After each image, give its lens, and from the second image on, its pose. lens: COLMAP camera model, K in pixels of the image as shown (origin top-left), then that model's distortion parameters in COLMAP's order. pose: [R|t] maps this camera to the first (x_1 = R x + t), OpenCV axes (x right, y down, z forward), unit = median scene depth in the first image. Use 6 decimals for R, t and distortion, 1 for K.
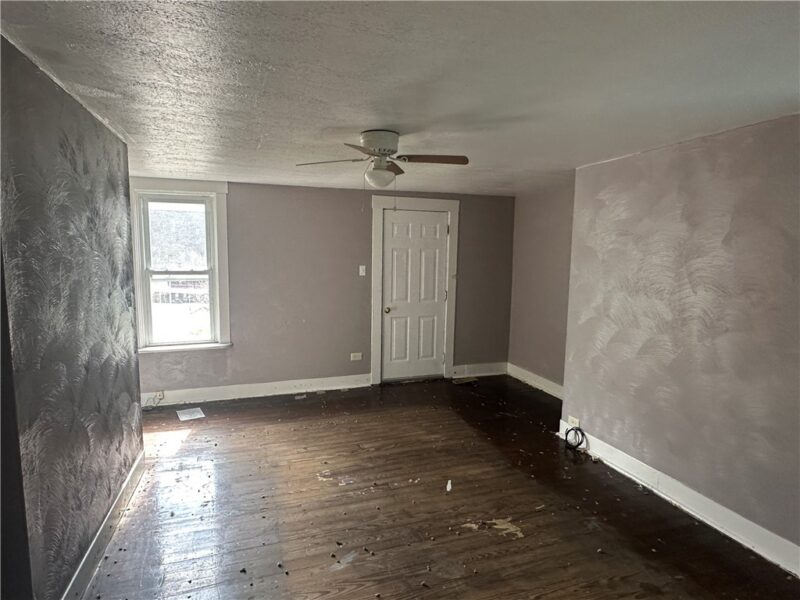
lens RADIAL K [[440.6, 0, 400.7], [0, 440.6, 302.0], [0, 0, 1]] dist [-0.000672, 0.000580]
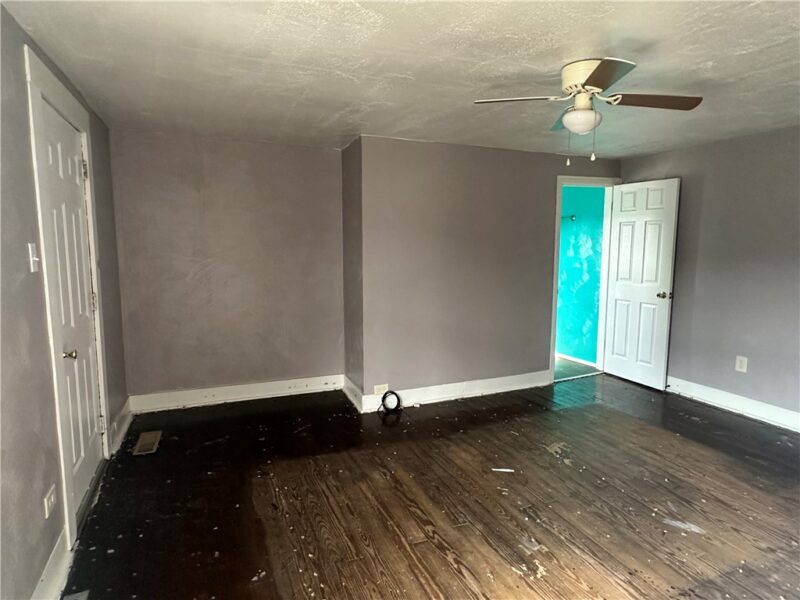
lens RADIAL K [[458.3, 0, 399.5], [0, 458.3, 298.9], [0, 0, 1]] dist [-0.003378, 0.001592]
pose [[-0.057764, -0.139897, 0.988480, -0.708219], [0.108792, 0.983354, 0.145530, -0.092395], [-0.992385, 0.115945, -0.041583, 1.102615]]
